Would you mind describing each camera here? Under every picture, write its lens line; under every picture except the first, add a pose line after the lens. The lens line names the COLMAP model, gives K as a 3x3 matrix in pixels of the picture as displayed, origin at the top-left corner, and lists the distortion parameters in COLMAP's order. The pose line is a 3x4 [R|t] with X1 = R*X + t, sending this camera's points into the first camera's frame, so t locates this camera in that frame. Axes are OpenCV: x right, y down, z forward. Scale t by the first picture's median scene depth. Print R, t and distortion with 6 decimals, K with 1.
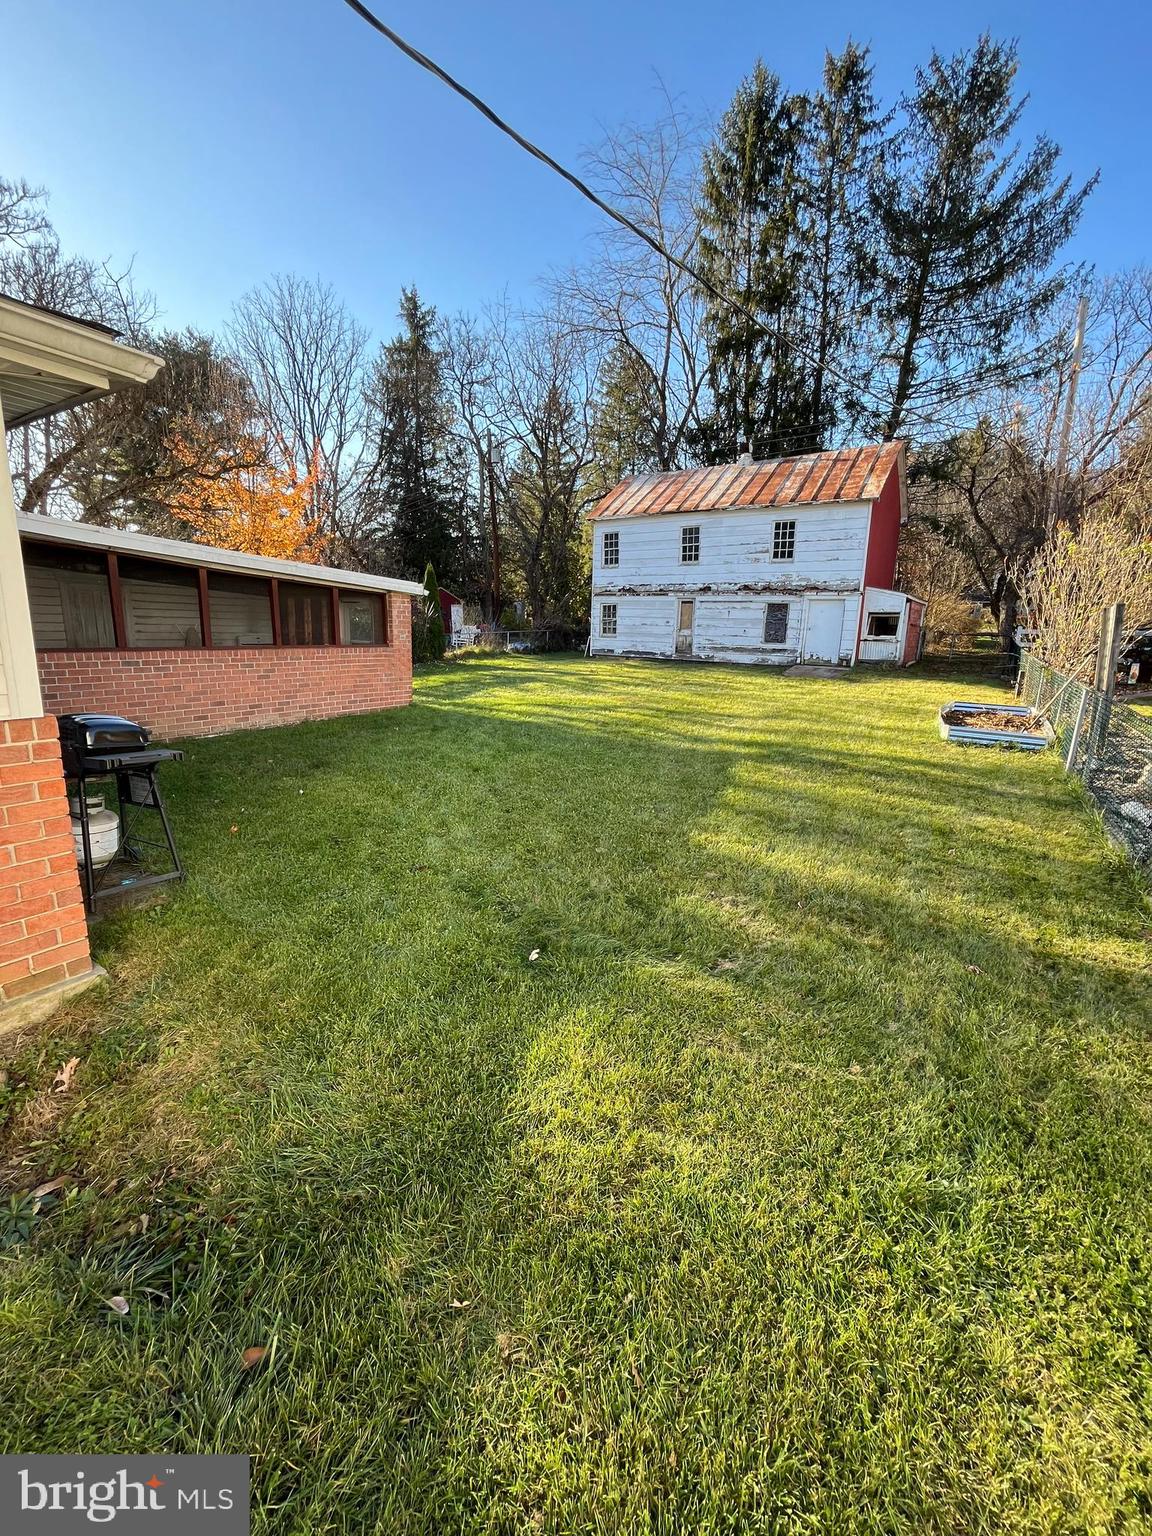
lens RADIAL K [[622.6, 0, 571.9], [0, 622.6, 761.8], [0, 0, 1]] dist [-0.004622, 0.000292]
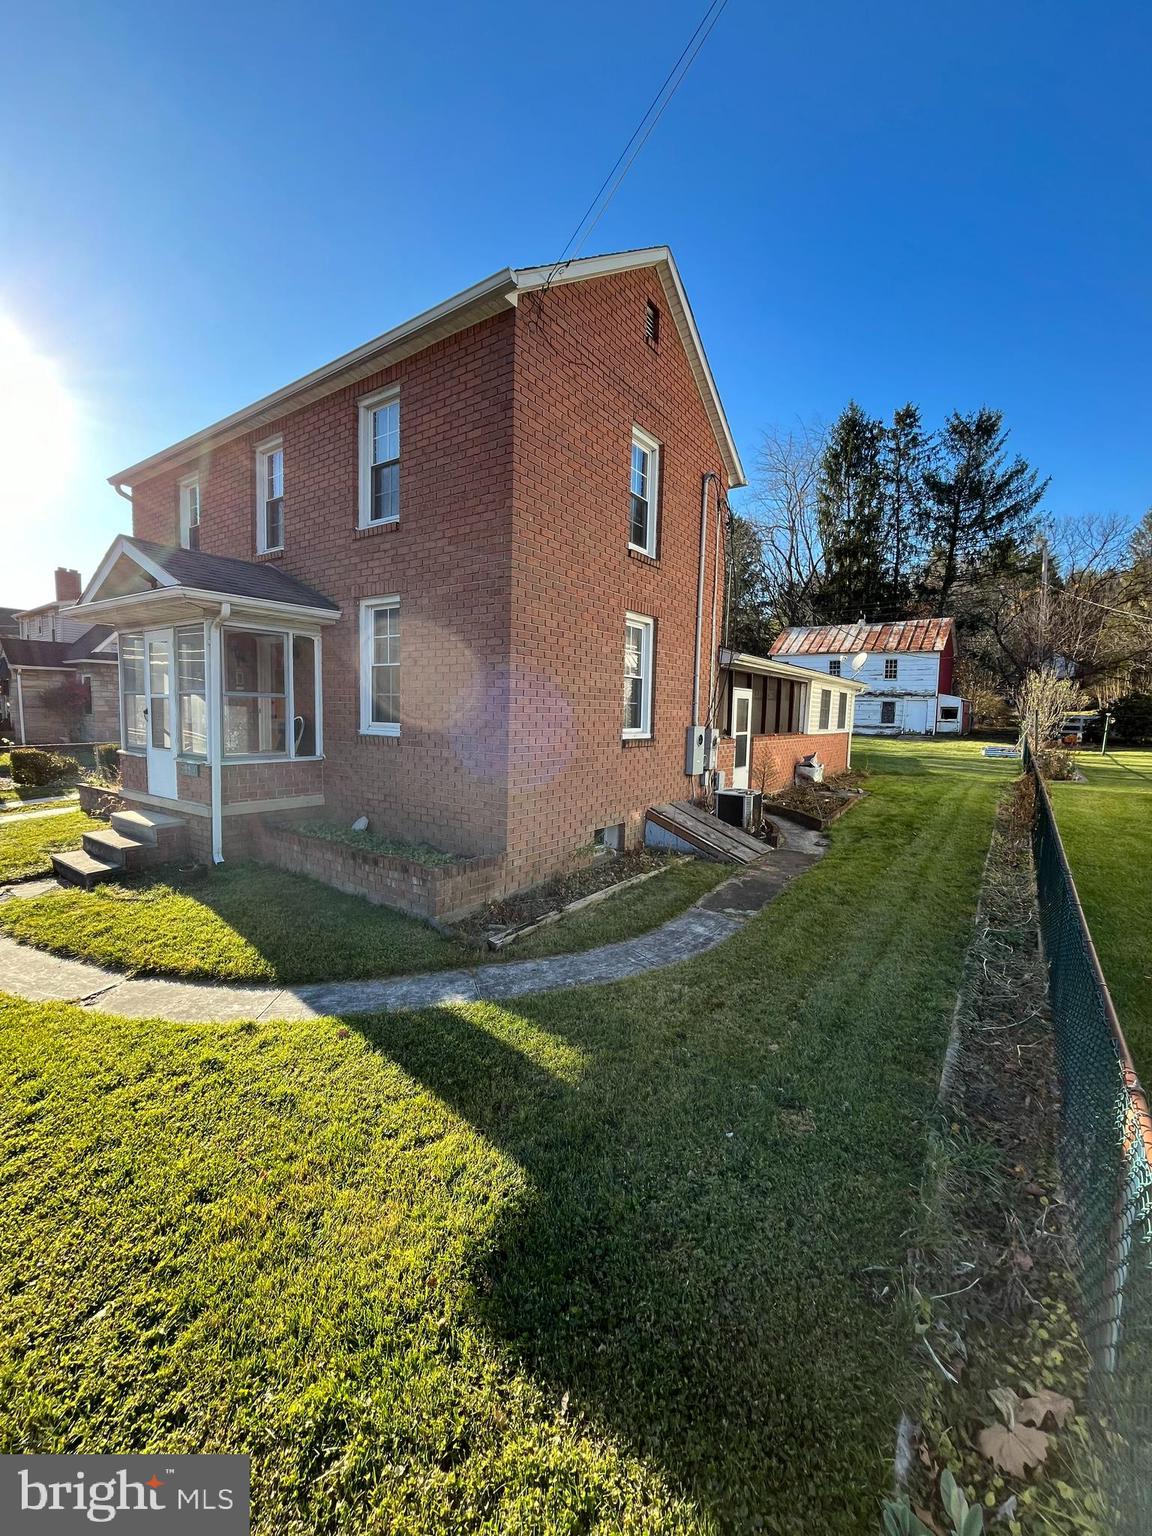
lens RADIAL K [[622.6, 0, 568.2], [0, 622.6, 763.5], [0, 0, 1]] dist [-0.004622, 0.000292]
pose [[0.998035, 0.003400, -0.062573, -0.454650], [-0.011416, 0.991682, -0.128204, 0.157605], [0.061617, 0.128667, 0.989772, -0.780589]]
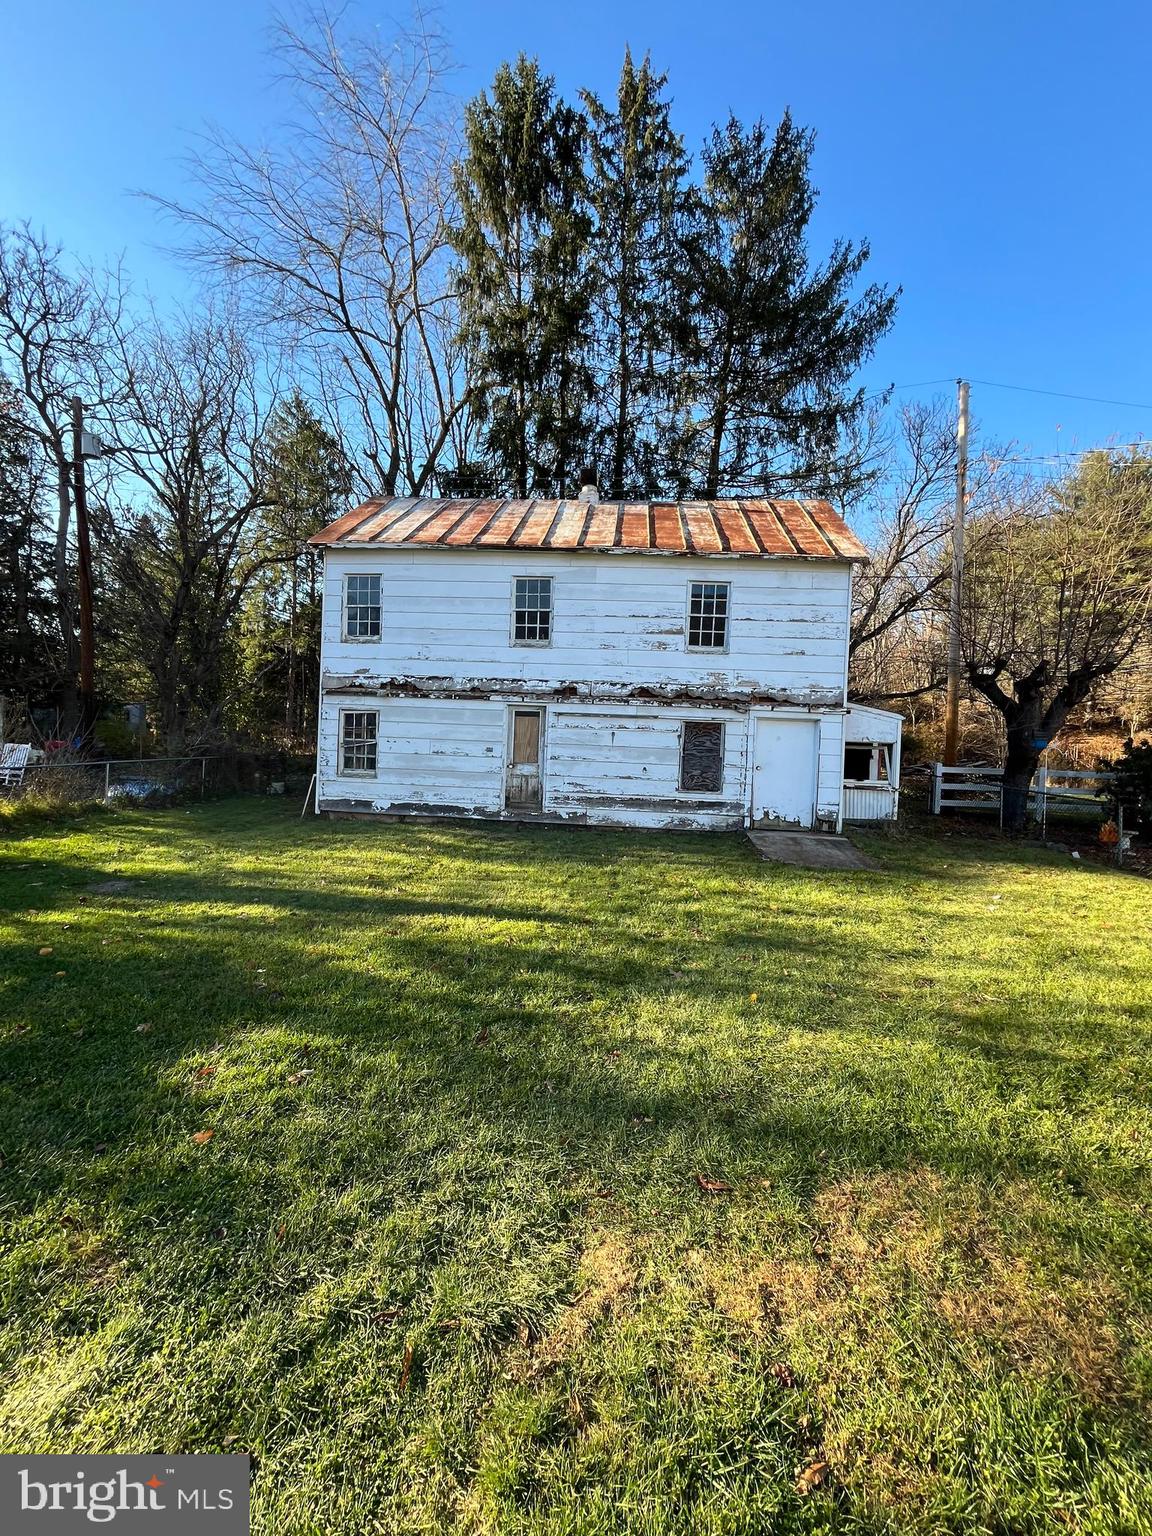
lens RADIAL K [[622.6, 0, 577.8], [0, 622.6, 765.4], [0, 0, 1]] dist [-0.004622, 0.000292]
pose [[0.857522, 0.002382, 0.514441, -0.050178], [0.090380, 0.983738, -0.155210, -0.126070], [-0.506445, 0.179591, 0.843363, 0.534036]]
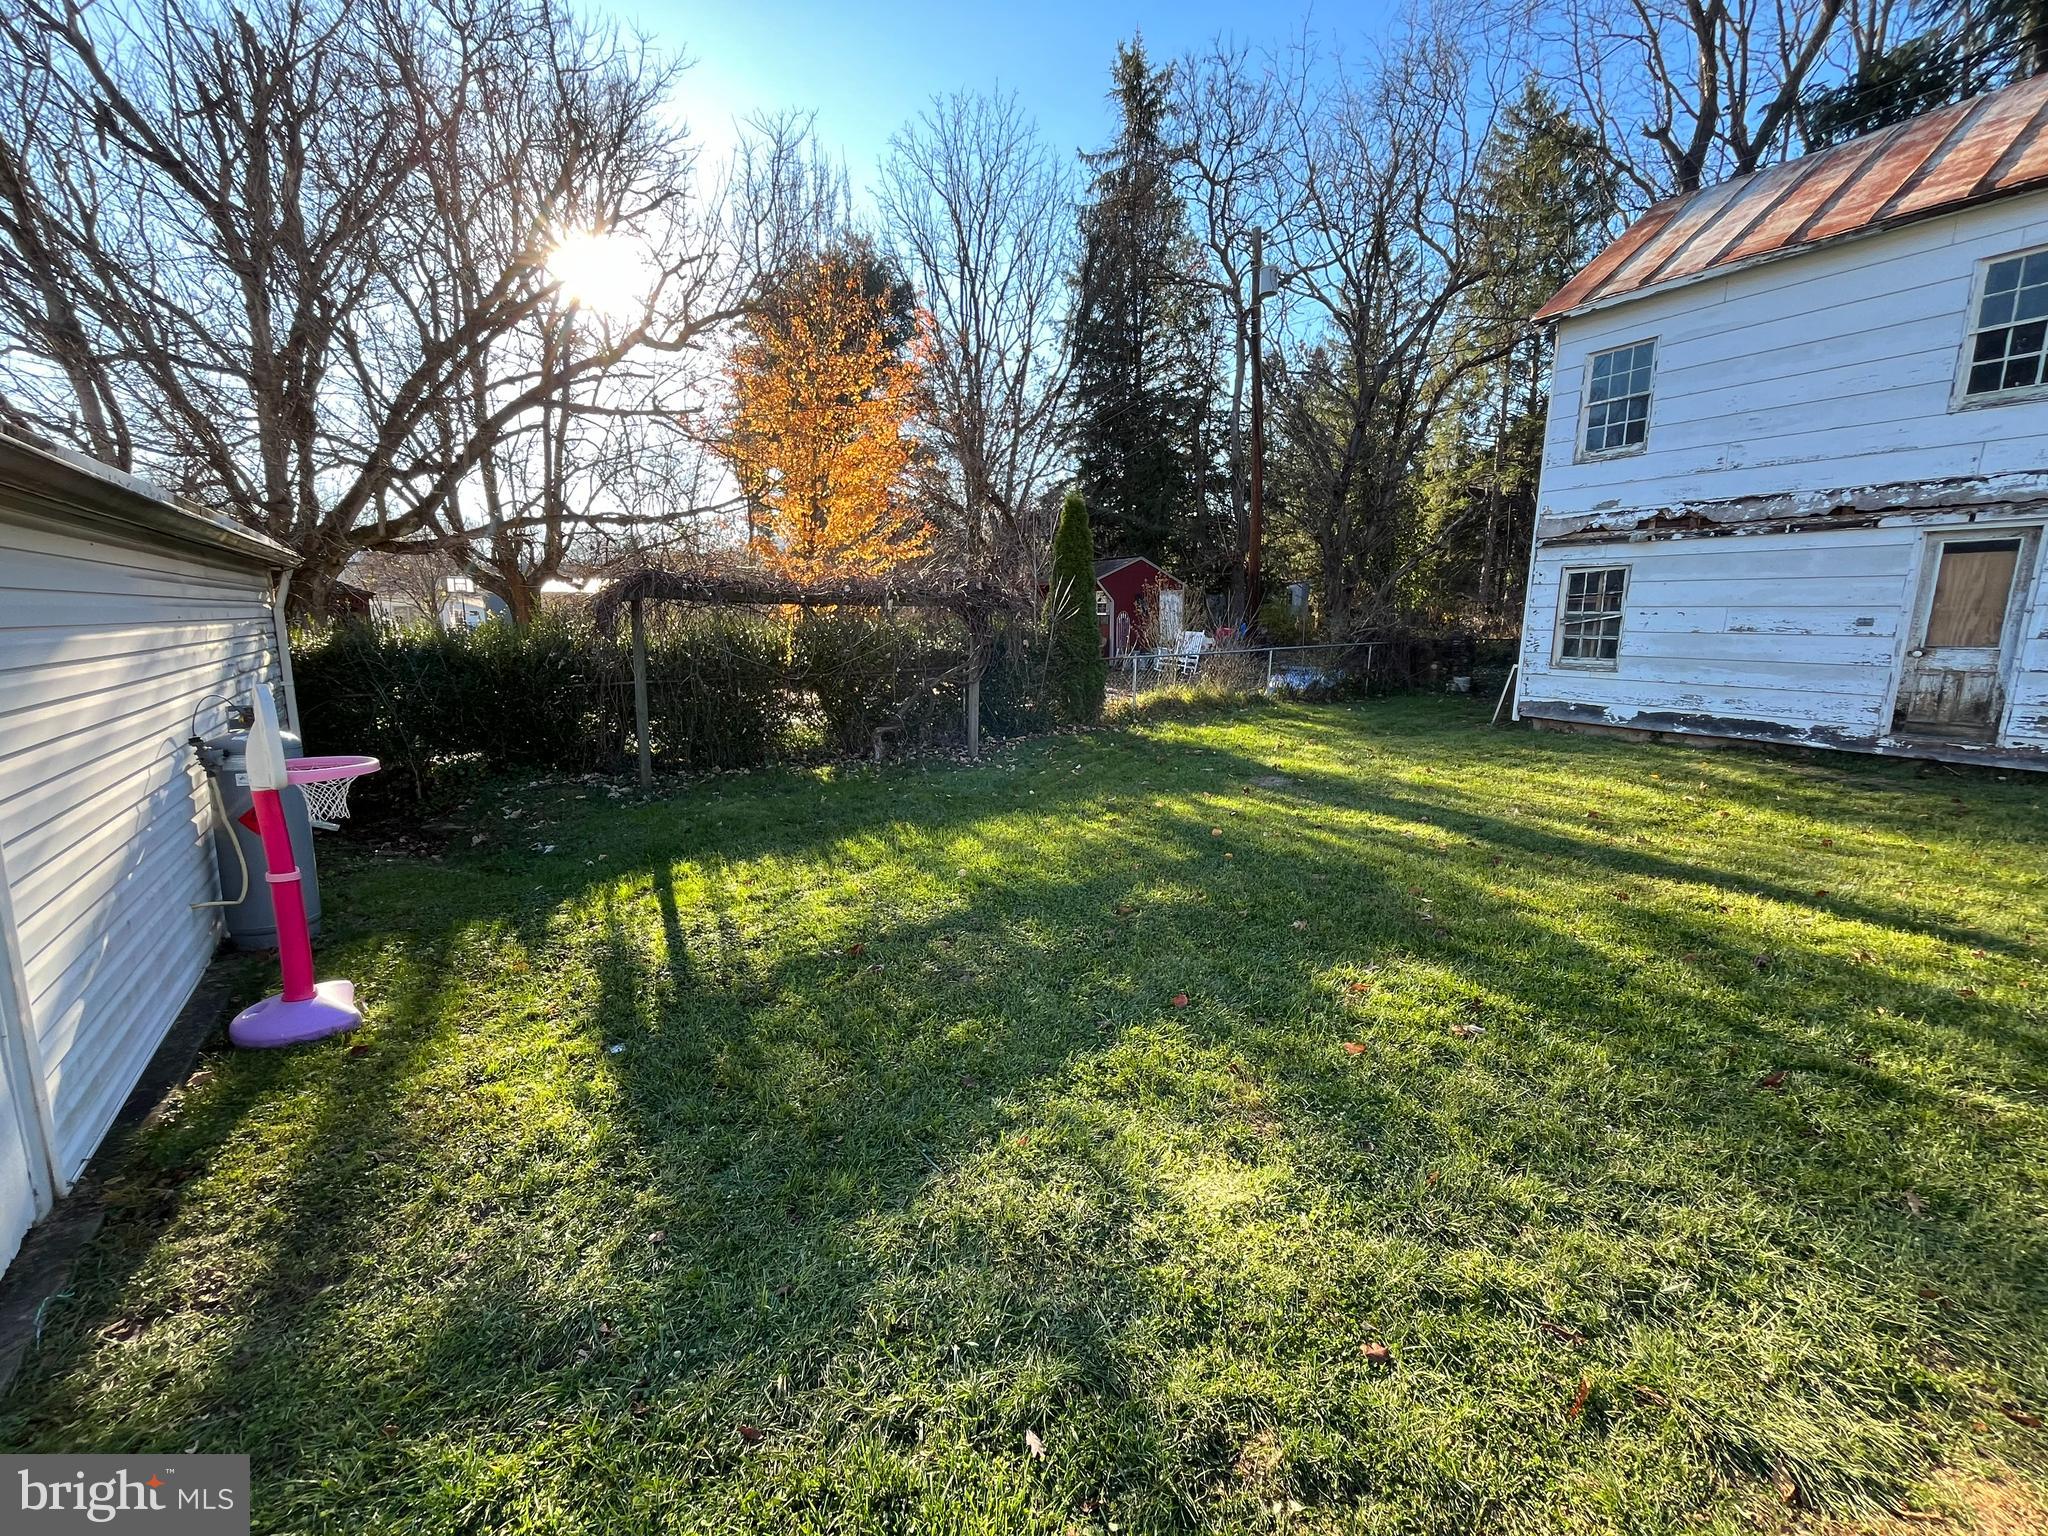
lens RADIAL K [[830.2, 0, 1019.8], [0, 830.2, 768.3], [0, 0, 1]] dist [-0.004622, 0.000292]
pose [[0.923108, 0.056251, -0.380404, -0.051945], [-0.073777, 0.996773, -0.031635, -0.120956], [0.377396, 0.057267, 0.924279, 0.524248]]
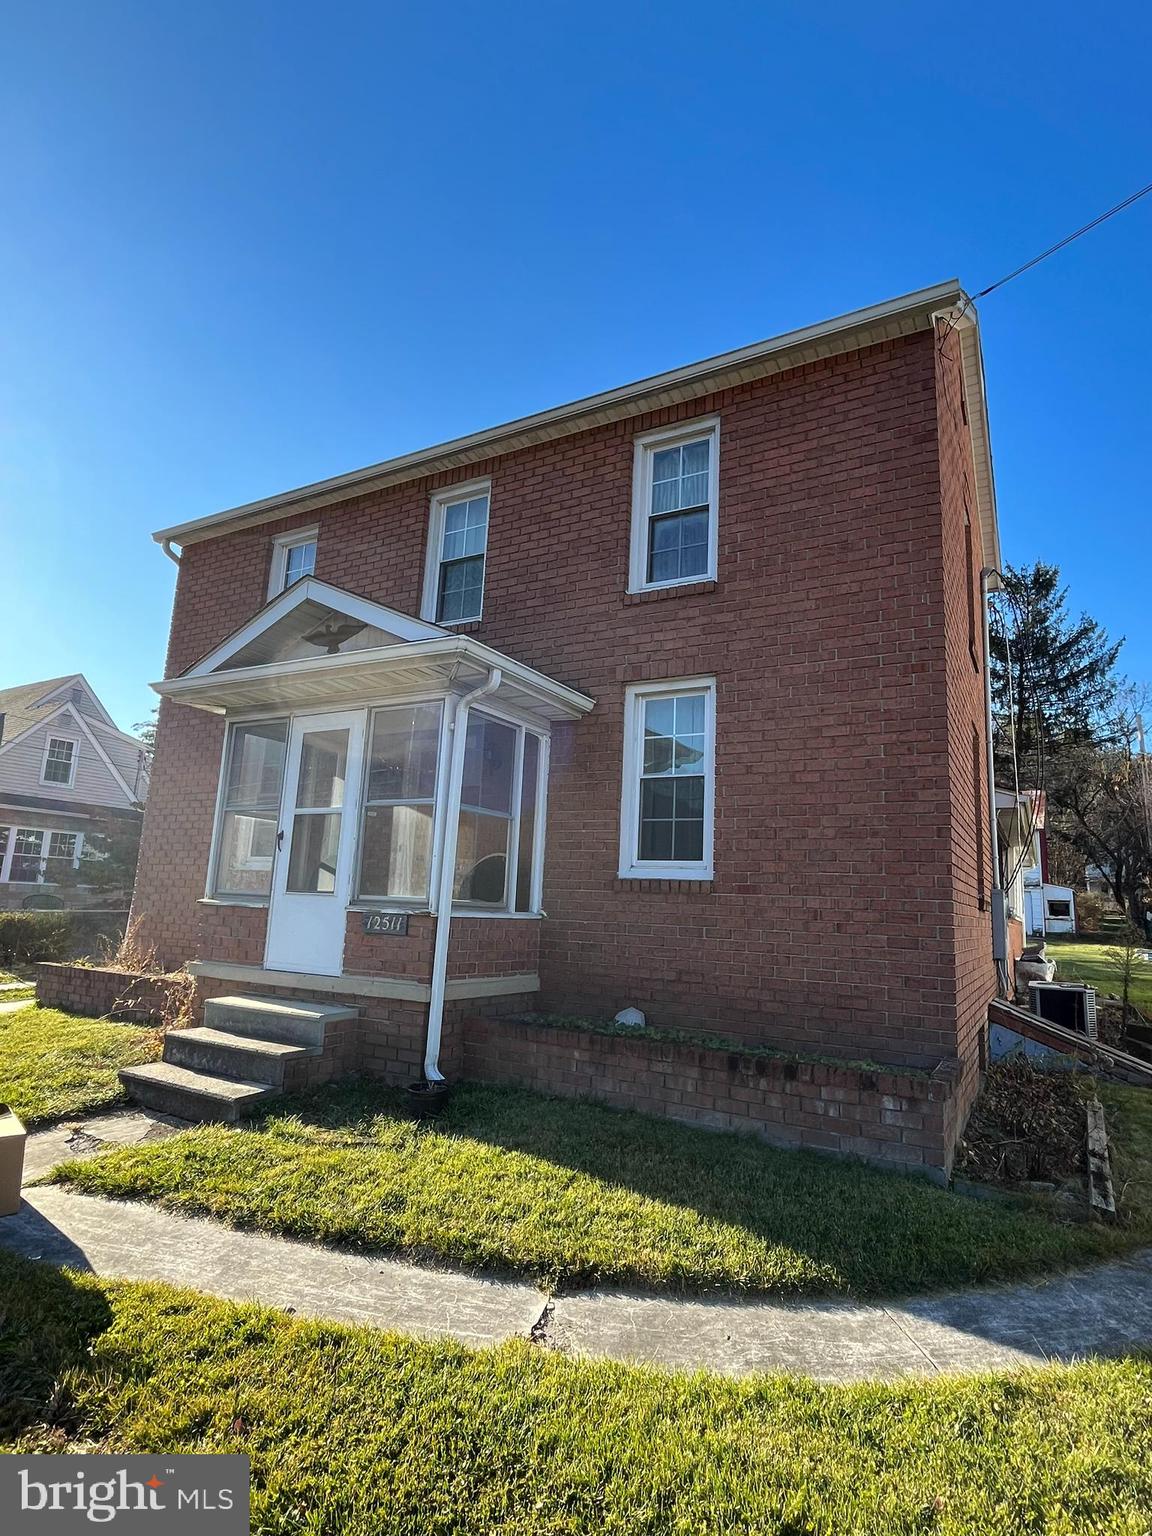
lens RADIAL K [[812.6, 0, 576.2], [0, 812.6, 762.3], [0, 0, 1]] dist [-0.003203, -0.001213]
pose [[0.999030, 0.026055, 0.035510, -0.618216], [-0.010641, 0.925145, -0.379464, 0.172278], [-0.042739, 0.378718, 0.924525, -0.739280]]
